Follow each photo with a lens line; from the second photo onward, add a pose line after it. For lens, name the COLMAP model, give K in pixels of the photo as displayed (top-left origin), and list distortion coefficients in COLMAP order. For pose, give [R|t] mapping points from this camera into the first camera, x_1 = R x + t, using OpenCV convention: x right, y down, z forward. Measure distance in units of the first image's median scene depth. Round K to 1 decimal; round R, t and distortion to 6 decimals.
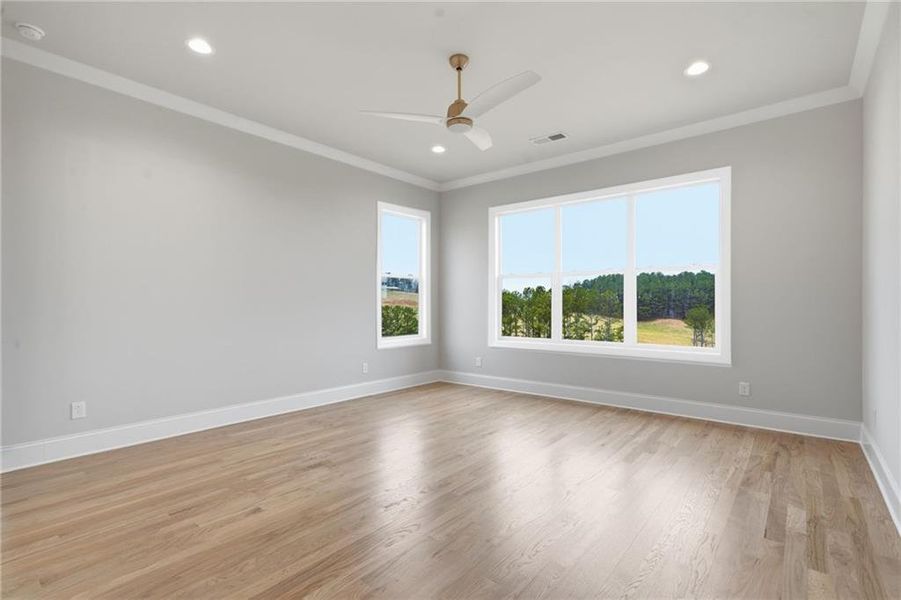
lens RADIAL K [[425.9, 0, 446.8], [0, 425.9, 304.0], [0, 0, 1]] dist [-0.002787, 0.000432]
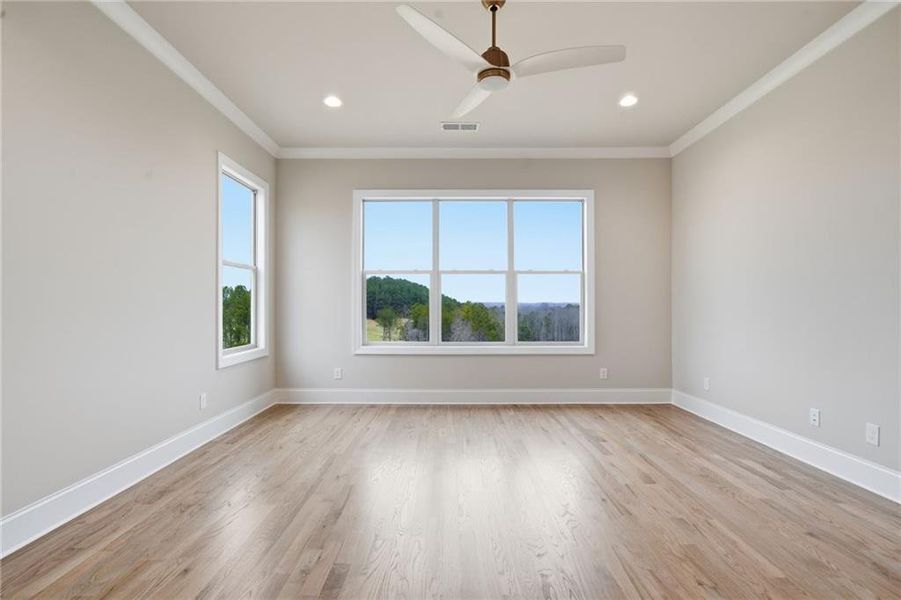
lens RADIAL K [[424.4, 0, 450.5], [0, 424.4, 301.8], [0, 0, 1]] dist [-0.000377, 0.000664]
pose [[0.769650, 0.004797, 0.638448, -0.370388], [0.000272, 0.999969, -0.007841, 0.002799], [-0.638466, 0.006209, 0.769625, 0.301057]]
